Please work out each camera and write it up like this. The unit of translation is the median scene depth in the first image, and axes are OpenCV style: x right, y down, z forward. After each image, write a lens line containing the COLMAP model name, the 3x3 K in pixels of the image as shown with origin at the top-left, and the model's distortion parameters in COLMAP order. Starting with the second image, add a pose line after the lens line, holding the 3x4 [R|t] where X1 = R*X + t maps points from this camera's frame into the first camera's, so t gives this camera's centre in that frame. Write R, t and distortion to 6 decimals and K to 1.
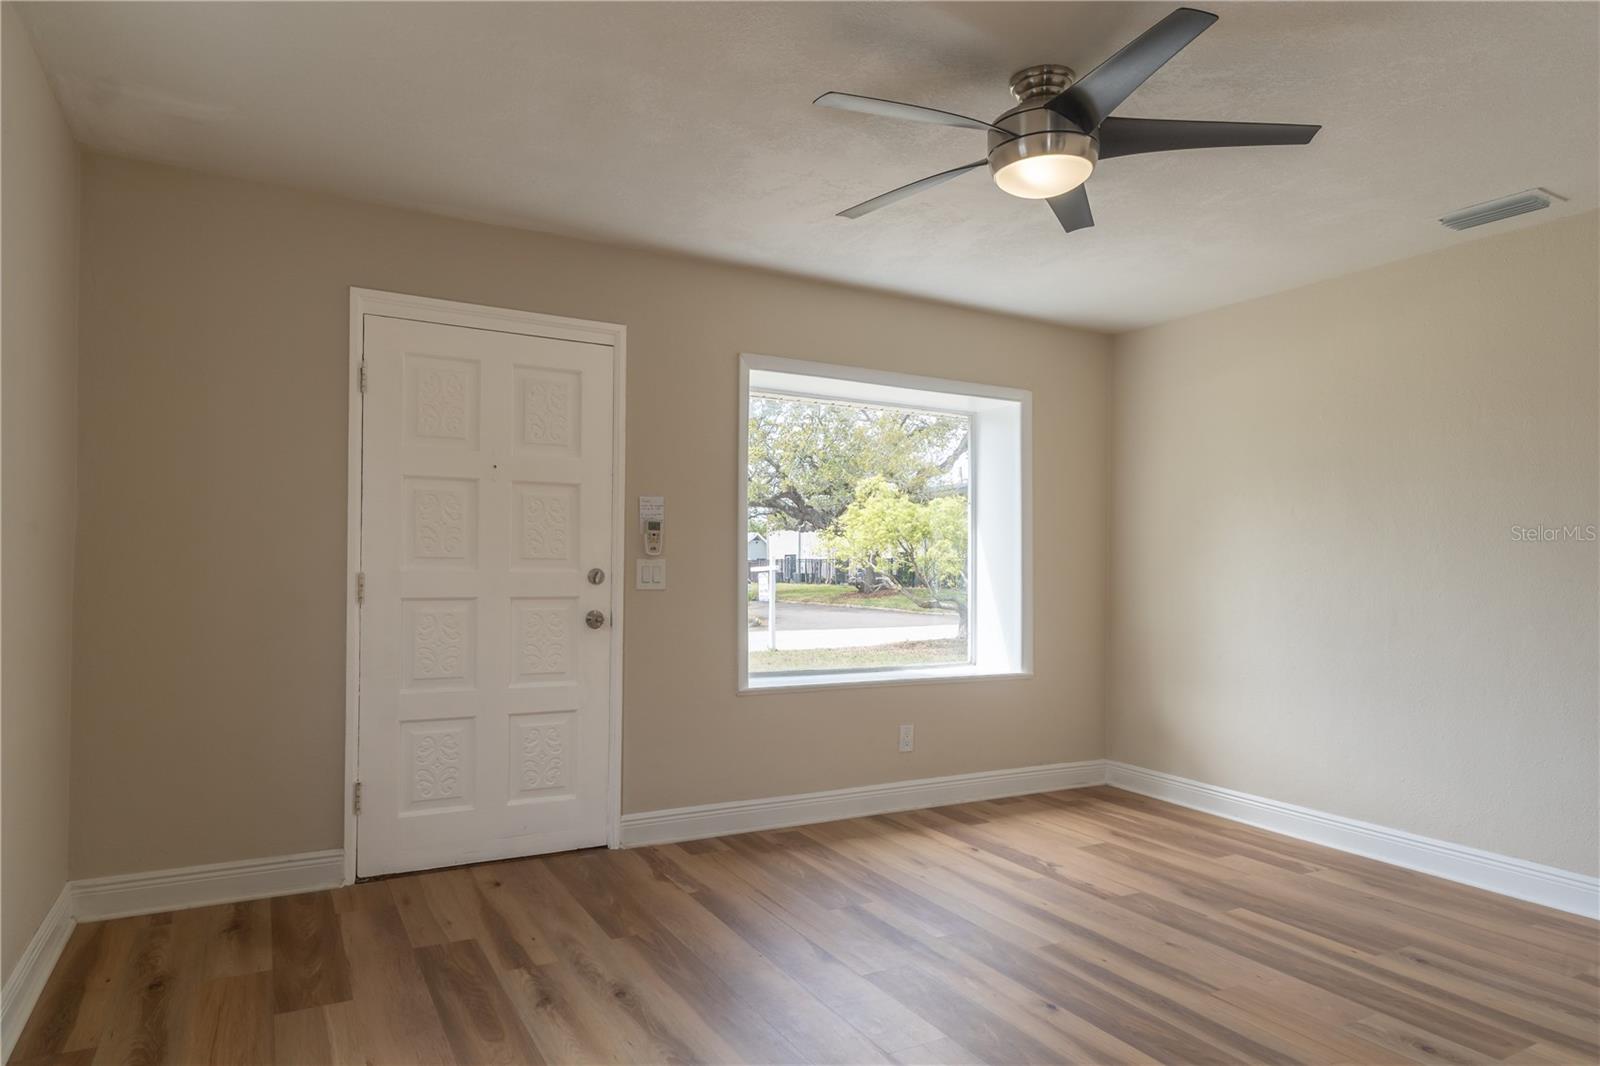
lens RADIAL K [[955.2, 0, 799.5], [0, 955.2, 554.6], [0, 0, 1]] dist [-0.001040, -0.000168]
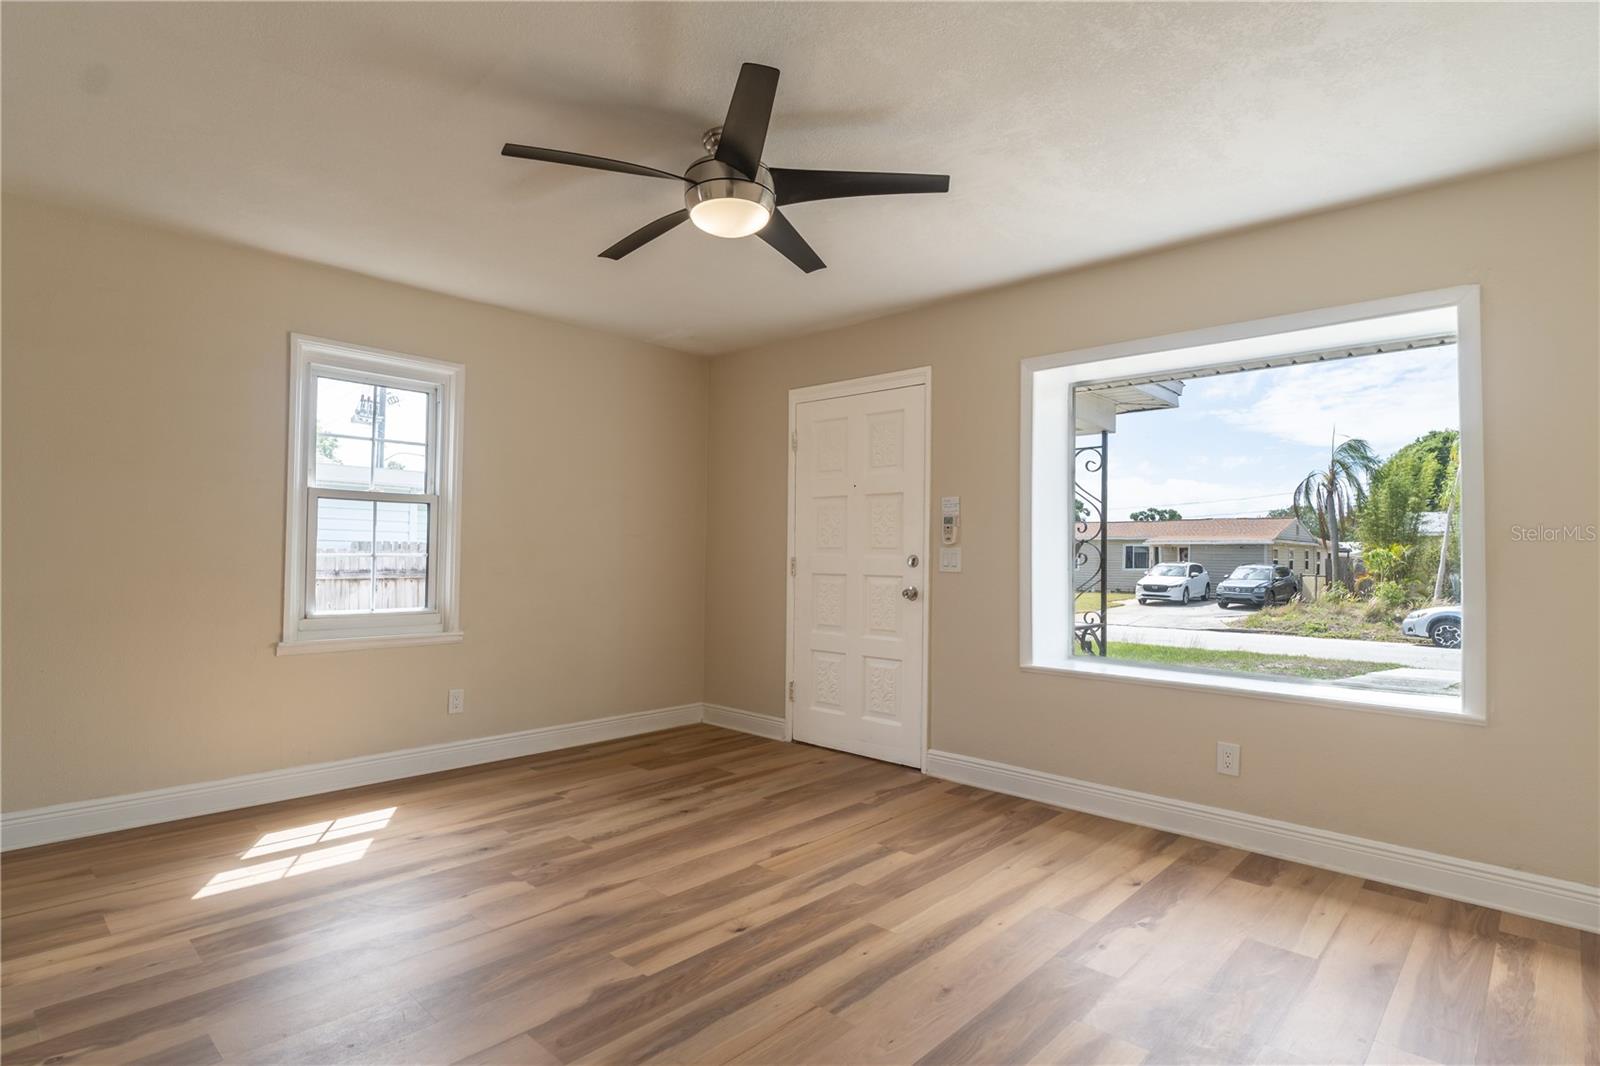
lens RADIAL K [[819.5, 0, 800.0], [0, 819.5, 533.0], [0, 0, 1]] dist [0.002585, 0.000158]
pose [[0.305753, -0.030015, -0.951638, 0.822863], [0.006242, 0.999545, -0.029521, 0.016641], [0.952091, 0.003086, 0.305801, 0.507723]]
